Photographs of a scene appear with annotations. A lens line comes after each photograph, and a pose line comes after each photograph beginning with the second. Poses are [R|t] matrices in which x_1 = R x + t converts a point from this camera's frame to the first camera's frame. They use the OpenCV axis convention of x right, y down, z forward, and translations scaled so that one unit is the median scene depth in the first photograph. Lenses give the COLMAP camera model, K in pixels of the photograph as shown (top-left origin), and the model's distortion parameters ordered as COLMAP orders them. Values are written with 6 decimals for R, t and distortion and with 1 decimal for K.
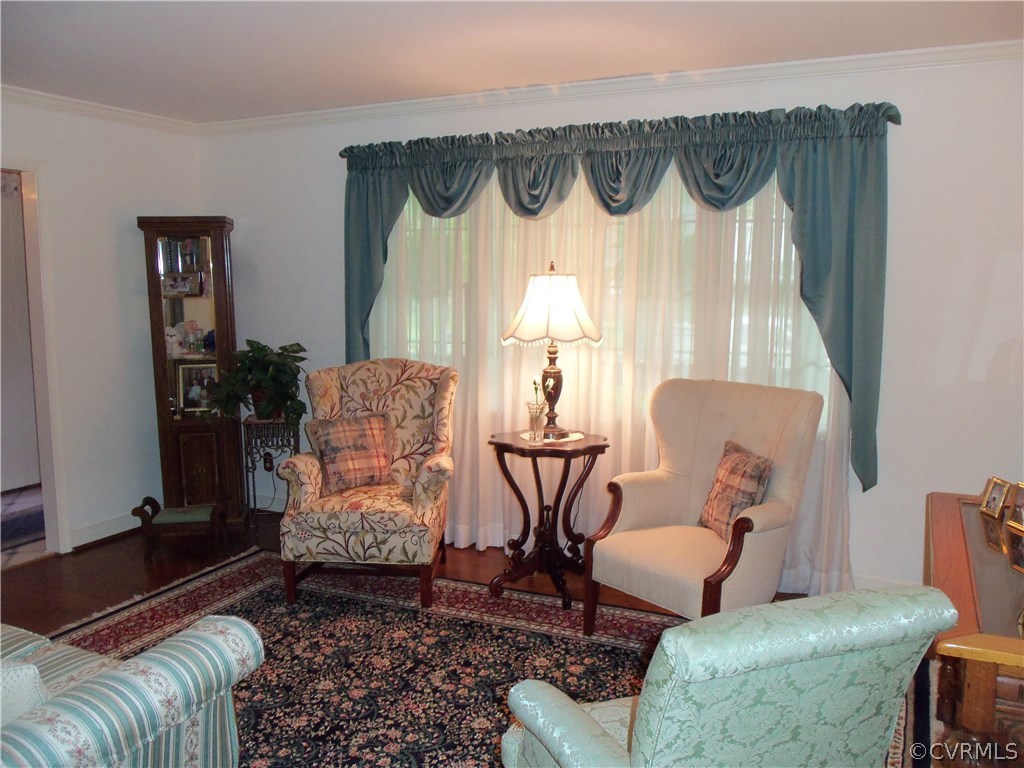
lens RADIAL K [[859.7, 0, 512.0], [0, 859.7, 384.0], [0, 0, 1]] dist [-0.027368, -0.003401]
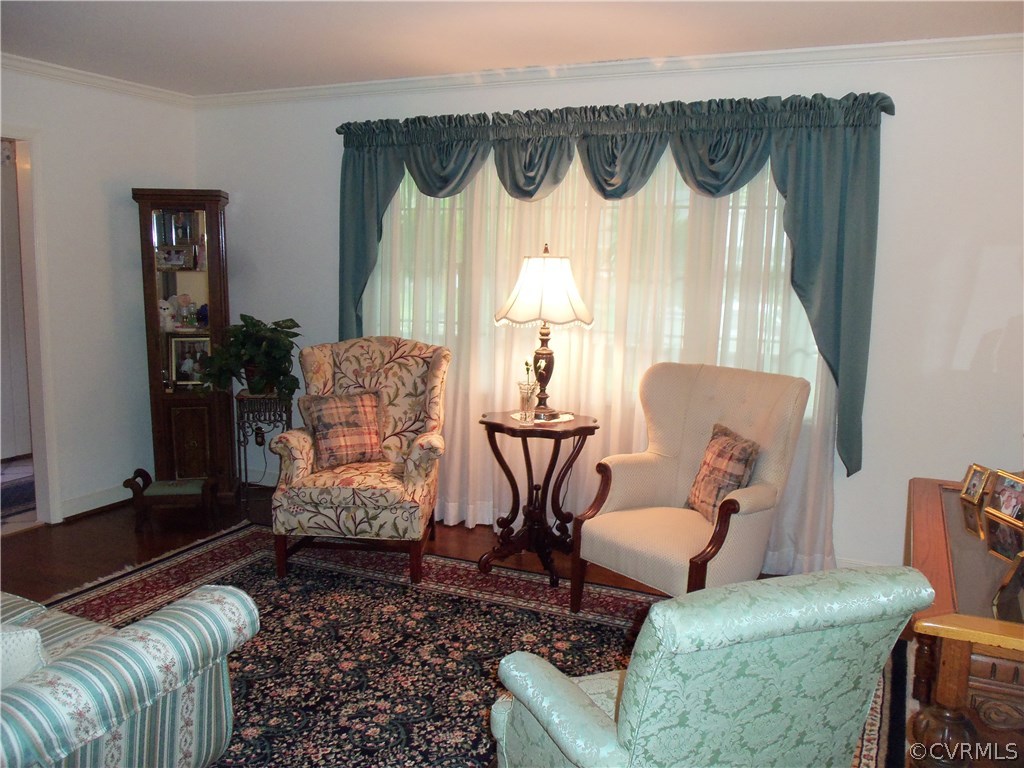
lens RADIAL K [[861.9, 0, 515.8], [0, 861.9, 381.7], [0, 0, 1]] dist [-0.016333, -0.010094]
pose [[0.999605, 0.020798, 0.018902, -0.005767], [-0.021160, 0.999592, 0.019161, 0.000972], [-0.018496, -0.019553, 0.999638, -0.014142]]
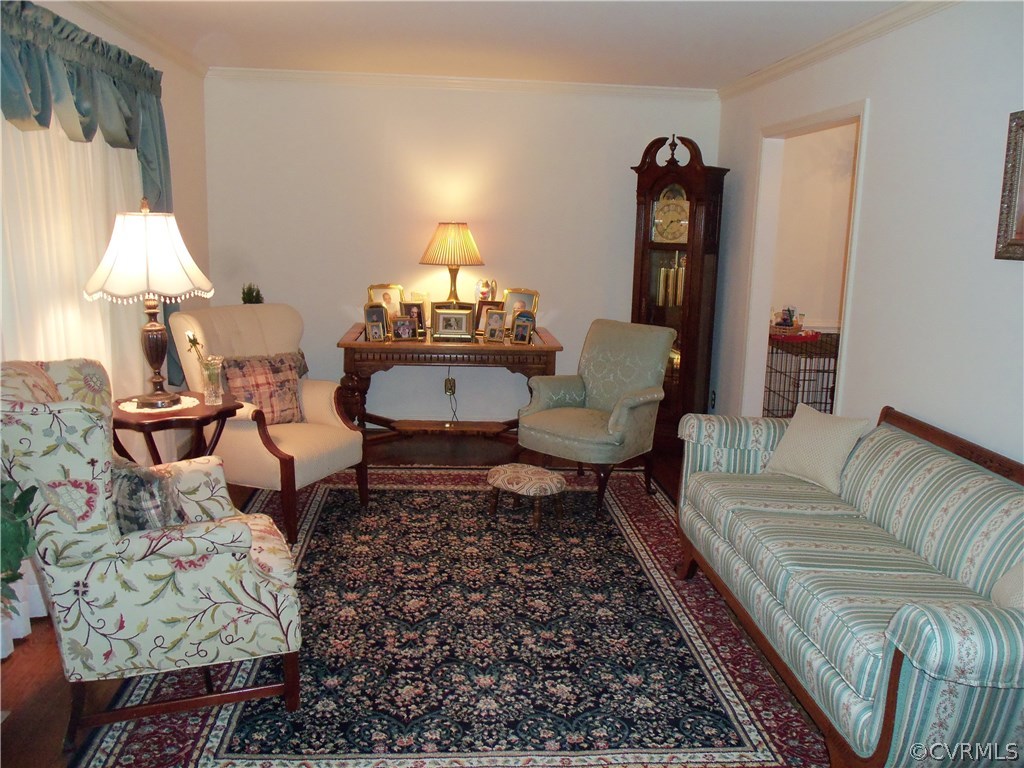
lens RADIAL K [[859.7, 0, 512.0], [0, 859.7, 384.0], [0, 0, 1]] dist [-0.027368, -0.003401]
pose [[-0.498599, -0.173672, 0.849257, -0.926286], [0.080938, 0.966116, 0.245089, -0.150094], [-0.863046, 0.190938, -0.467648, 1.192970]]
